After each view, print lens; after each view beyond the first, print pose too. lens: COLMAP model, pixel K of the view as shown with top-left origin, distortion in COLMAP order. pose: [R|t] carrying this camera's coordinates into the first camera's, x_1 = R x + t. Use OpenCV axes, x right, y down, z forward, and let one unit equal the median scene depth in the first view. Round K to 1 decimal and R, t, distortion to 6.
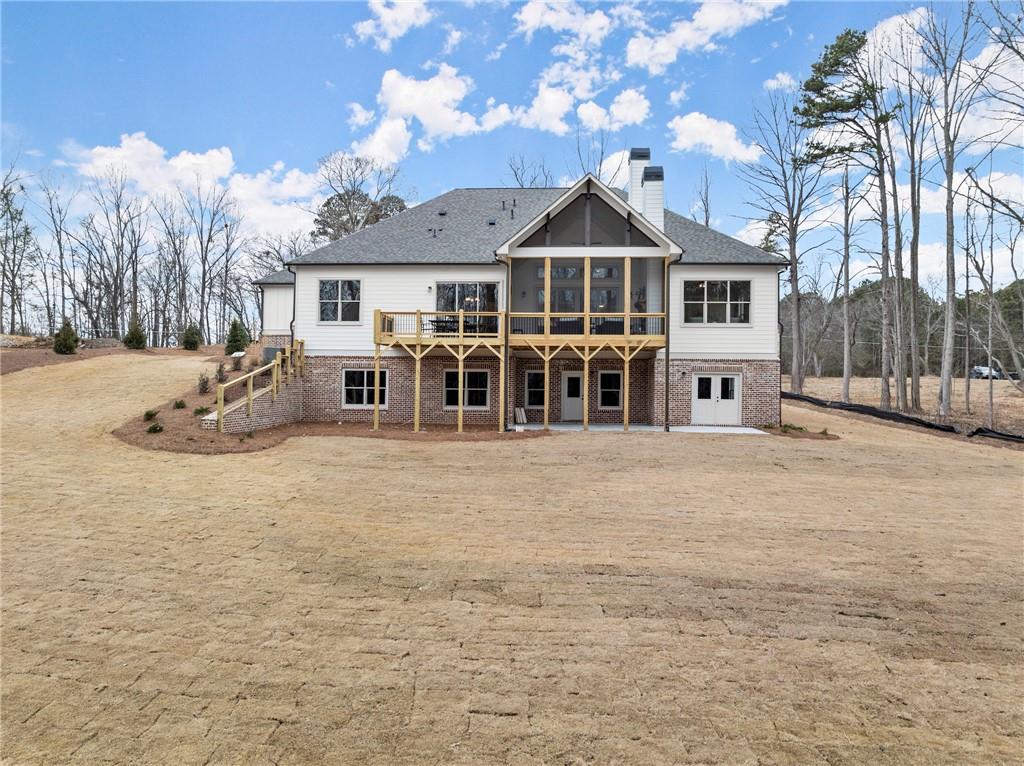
lens RADIAL K [[729.6, 0, 487.4], [0, 729.6, 362.8], [0, 0, 1]] dist [-0.022159, -0.003433]
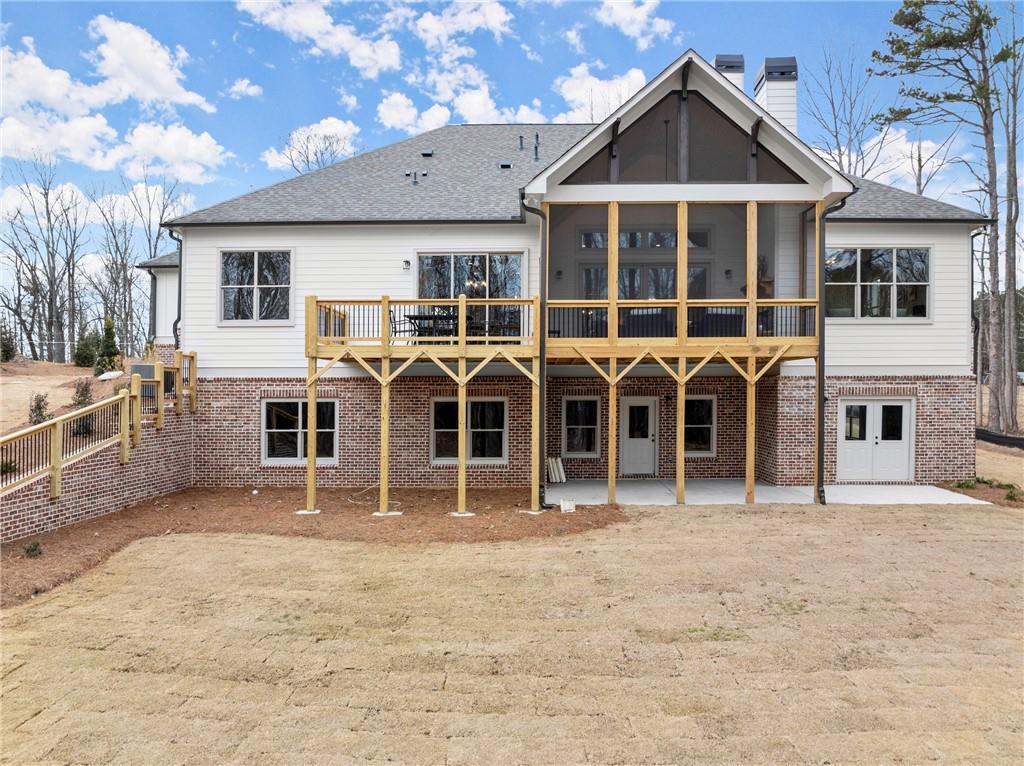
lens RADIAL K [[722.1, 0, 528.3], [0, 722.1, 372.5], [0, 0, 1]] dist [-0.027092, -0.003577]
pose [[0.997380, -0.012129, 0.071321, -0.023135], [0.012065, 0.999926, 0.001319, -0.012261], [-0.071332, -0.000455, 0.997453, 0.411353]]
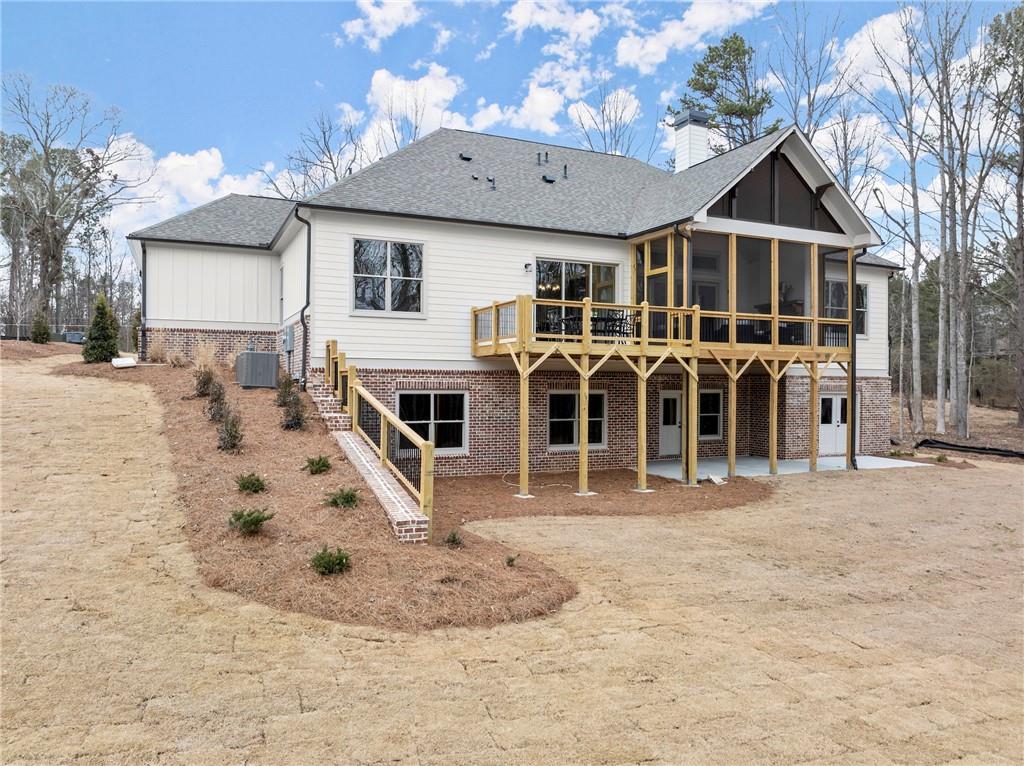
lens RADIAL K [[728.4, 0, 496.5], [0, 728.4, 368.5], [0, 0, 1]] dist [-0.035175, 0.002079]
pose [[0.880376, 0.005657, 0.474243, -0.424452], [-0.009778, 0.999933, 0.006225, -0.015166], [-0.474175, -0.010118, 0.880372, 0.453546]]
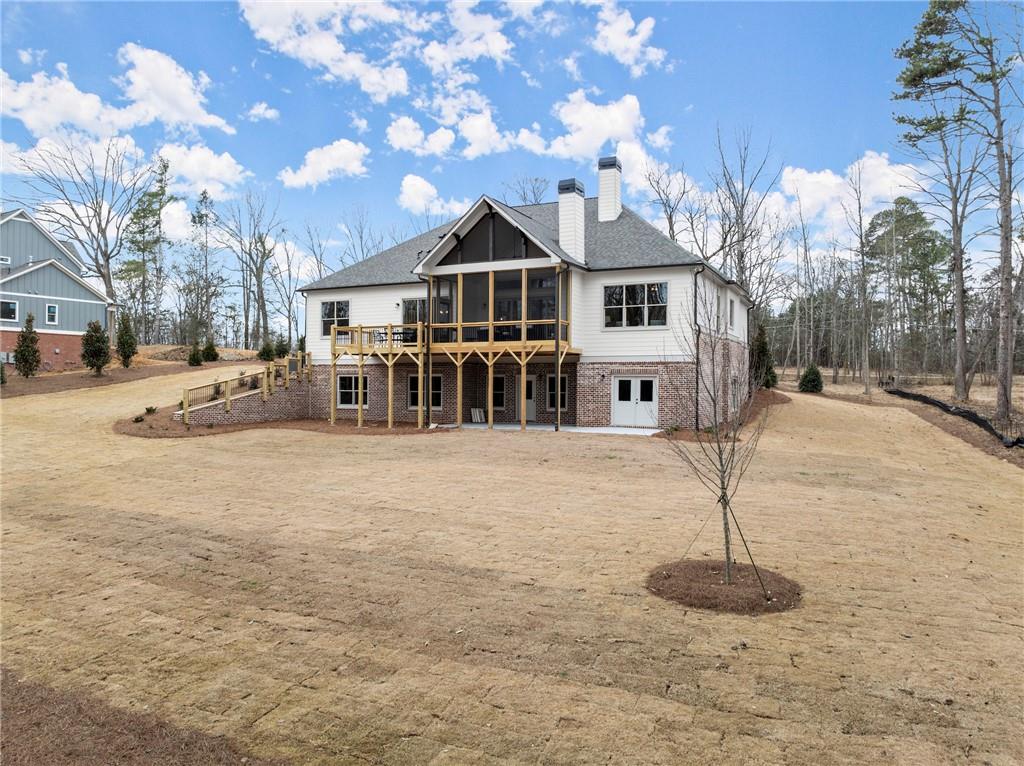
lens RADIAL K [[728.4, 0, 496.5], [0, 728.4, 368.5], [0, 0, 1]] dist [-0.035175, 0.002079]
pose [[0.926812, -0.012829, -0.375306, 0.515237], [0.012106, 0.999918, -0.004284, 0.006017], [0.375330, -0.000574, 0.926891, -0.014118]]
